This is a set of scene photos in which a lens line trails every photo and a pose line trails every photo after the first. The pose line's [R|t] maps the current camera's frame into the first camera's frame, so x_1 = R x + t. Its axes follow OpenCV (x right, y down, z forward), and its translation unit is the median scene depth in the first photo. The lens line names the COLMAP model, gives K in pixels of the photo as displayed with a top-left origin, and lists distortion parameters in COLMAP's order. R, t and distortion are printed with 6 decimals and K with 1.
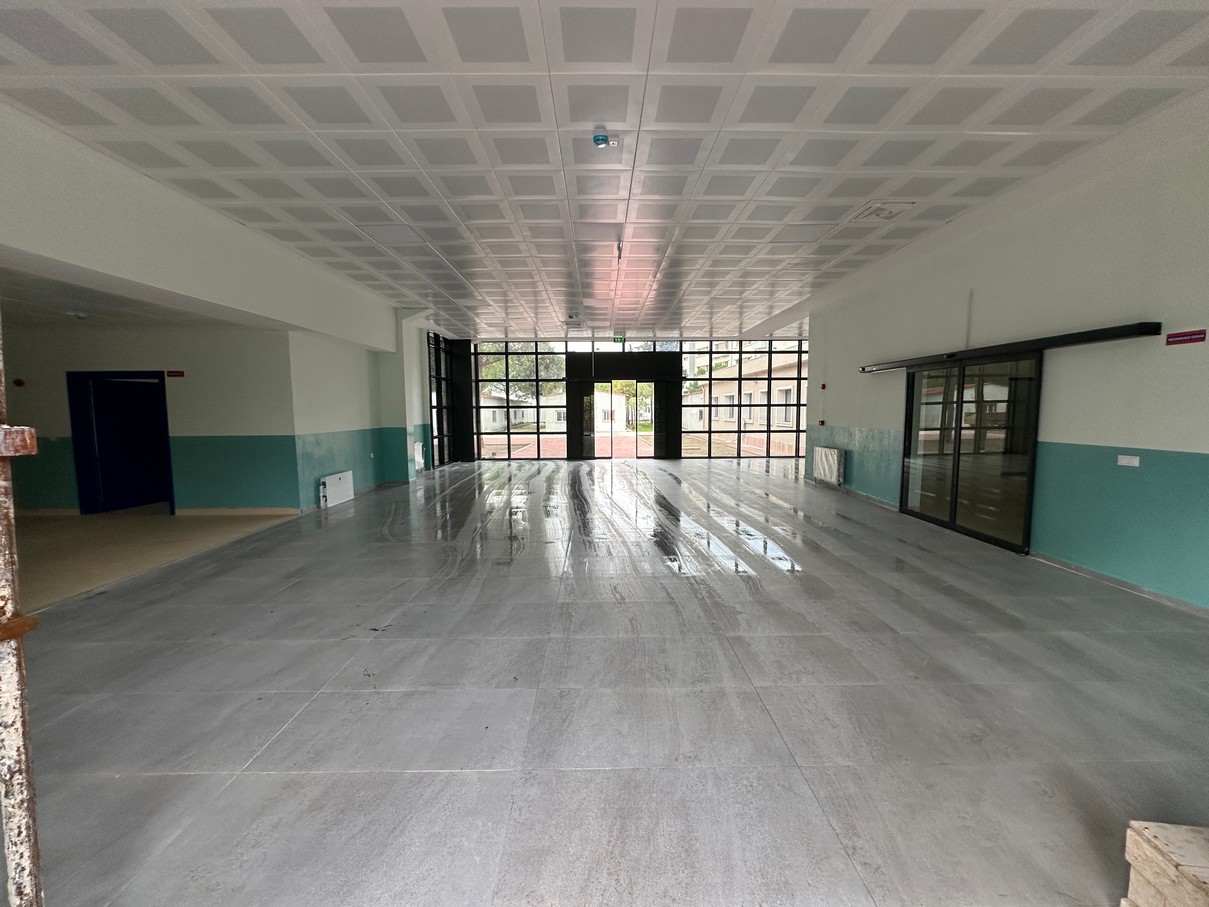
lens RADIAL K [[478.2, 0, 603.1], [0, 478.2, 451.8], [0, 0, 1]] dist [0.000838, 0.000069]
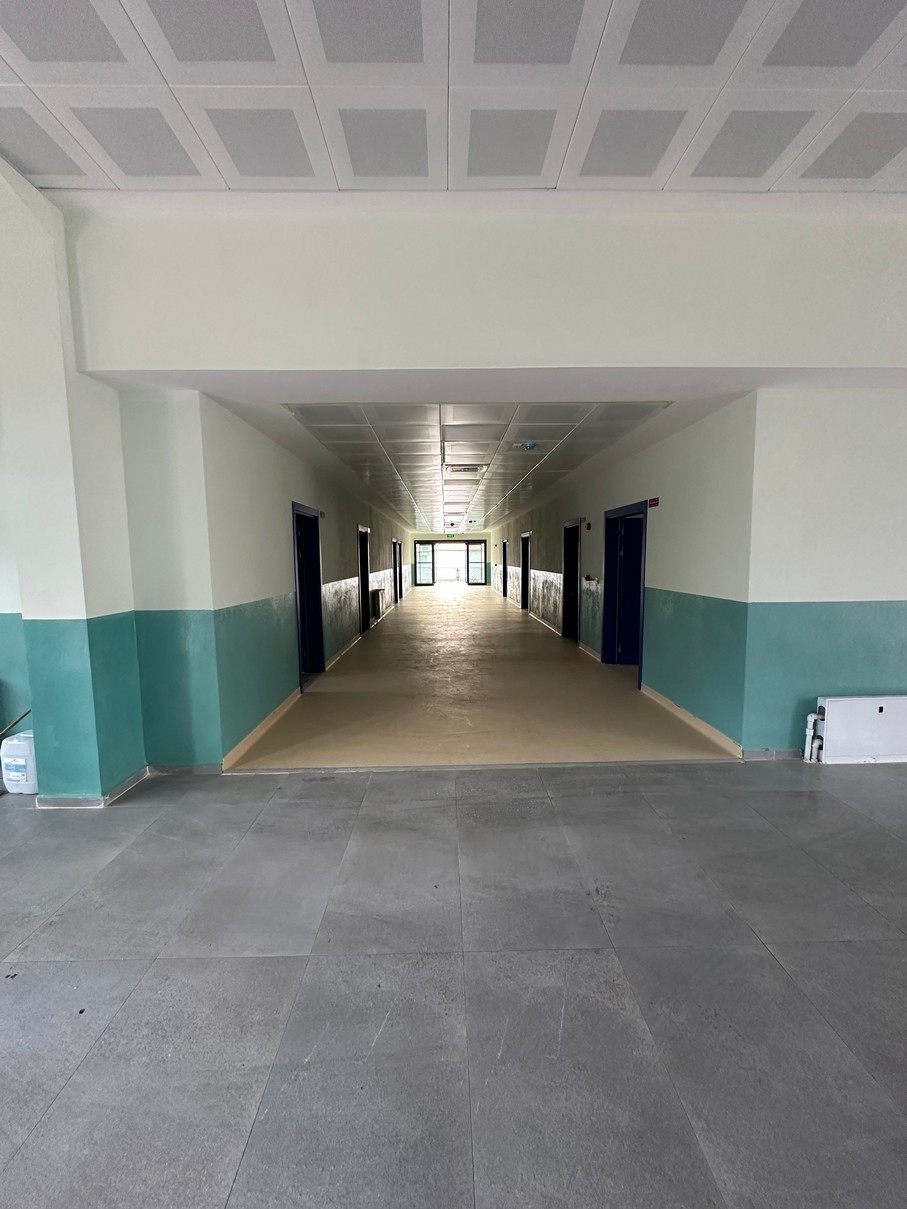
lens RADIAL K [[478.2, 0, 451.2], [0, 478.2, 601.4], [0, 0, 1]] dist [0.000838, 0.000069]
pose [[0.001510, 0.093280, -0.995639, -0.144106], [-0.074860, 0.992857, 0.092906, -0.054825], [0.997193, 0.074393, 0.008482, 0.657732]]
